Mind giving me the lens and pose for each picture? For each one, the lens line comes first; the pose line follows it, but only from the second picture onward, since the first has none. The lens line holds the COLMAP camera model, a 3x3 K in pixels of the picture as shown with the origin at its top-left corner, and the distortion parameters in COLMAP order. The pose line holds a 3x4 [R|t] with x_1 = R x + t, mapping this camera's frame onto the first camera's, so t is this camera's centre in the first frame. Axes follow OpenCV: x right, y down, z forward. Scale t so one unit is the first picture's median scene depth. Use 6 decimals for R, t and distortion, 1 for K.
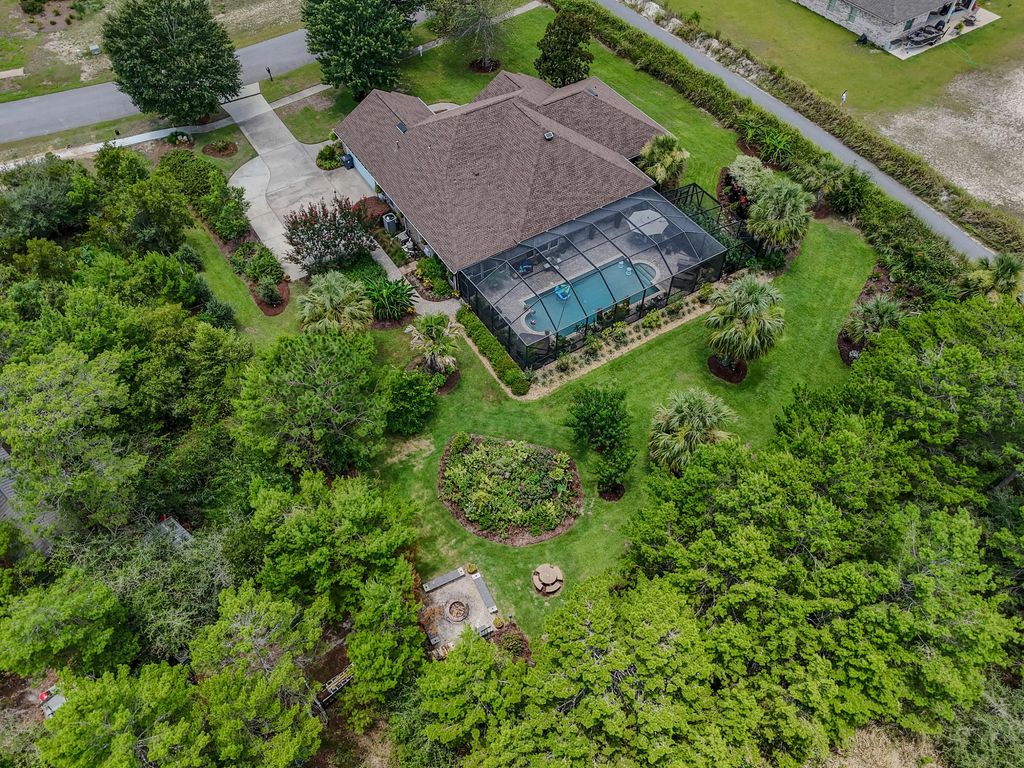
lens RADIAL K [[746.9, 0, 512.0], [0, 746.9, 384.0], [0, 0, 1]] dist [0.078740, -0.089366]
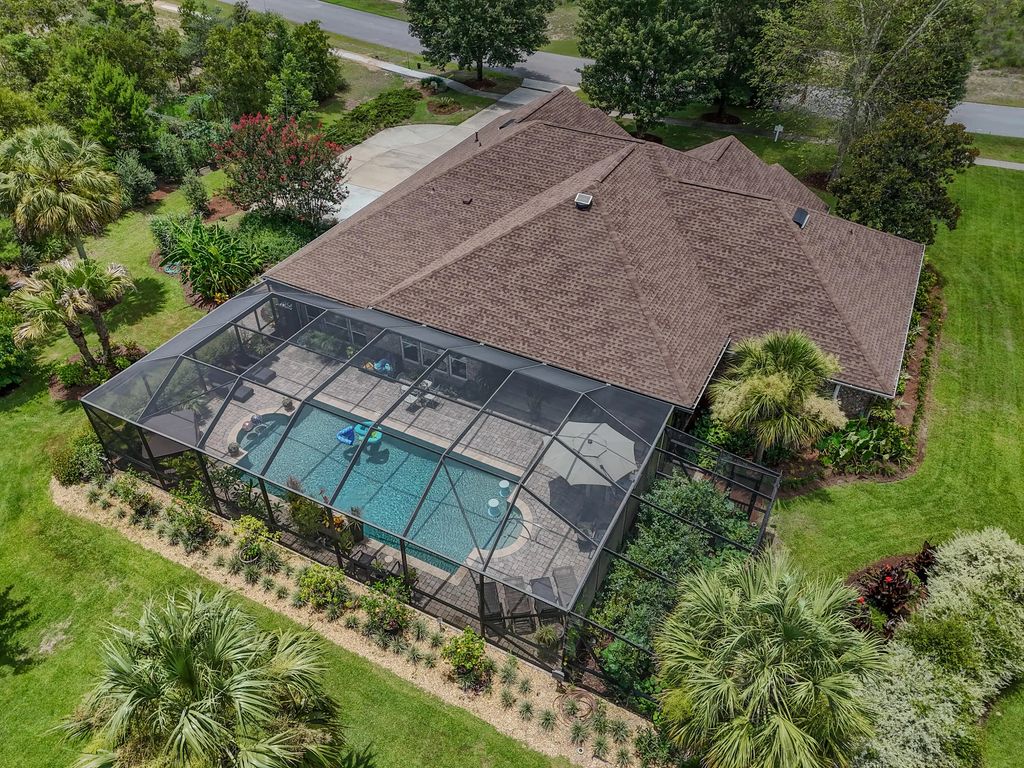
lens RADIAL K [[746.9, 0, 512.0], [0, 746.9, 384.0], [0, 0, 1]] dist [0.078740, -0.089366]
pose [[0.510583, 0.554080, -0.657495, 0.415174], [-0.679801, 0.728350, 0.085886, -0.251181], [0.526475, 0.403114, 0.748548, 0.654448]]
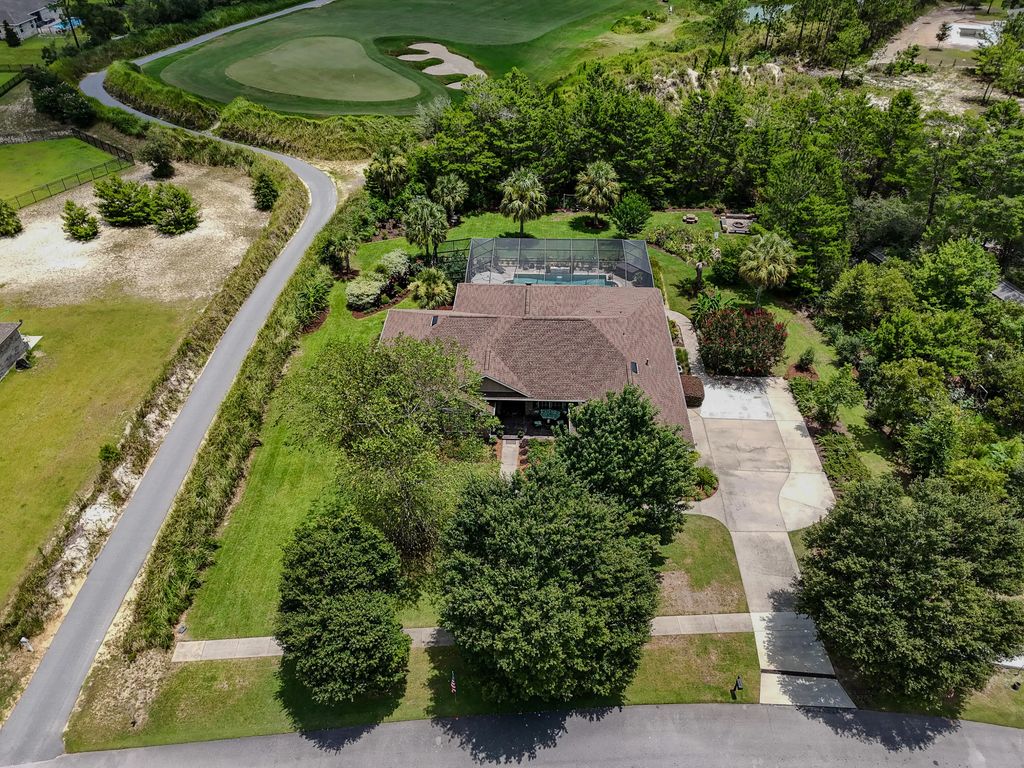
lens RADIAL K [[746.9, 0, 512.0], [0, 746.9, 384.0], [0, 0, 1]] dist [0.078740, -0.089366]
pose [[-0.819439, -0.345784, 0.457114, -0.465578], [0.459285, 0.080981, 0.884590, -1.260604], [-0.342895, 0.934813, 0.092455, 1.038233]]
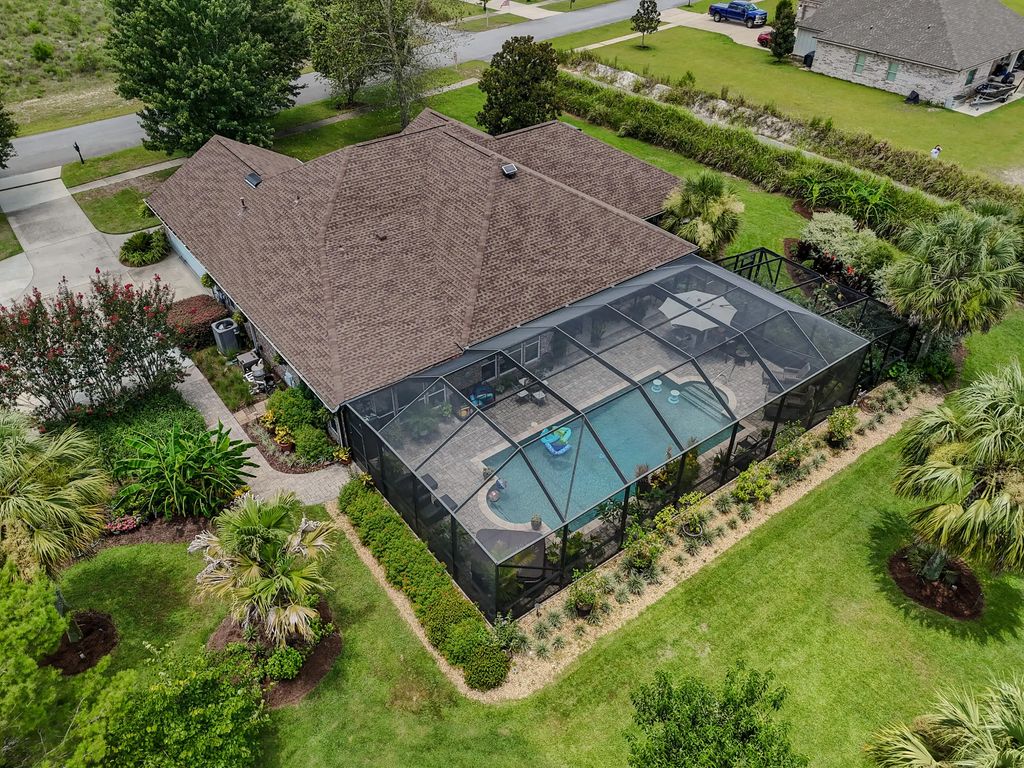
lens RADIAL K [[746.9, 0, 512.0], [0, 746.9, 384.0], [0, 0, 1]] dist [0.078740, -0.089366]
pose [[0.996308, -0.047502, 0.071512, 0.002805], [0.062907, 0.970778, -0.231586, -0.043616], [-0.058422, 0.235230, 0.970182, 0.492382]]
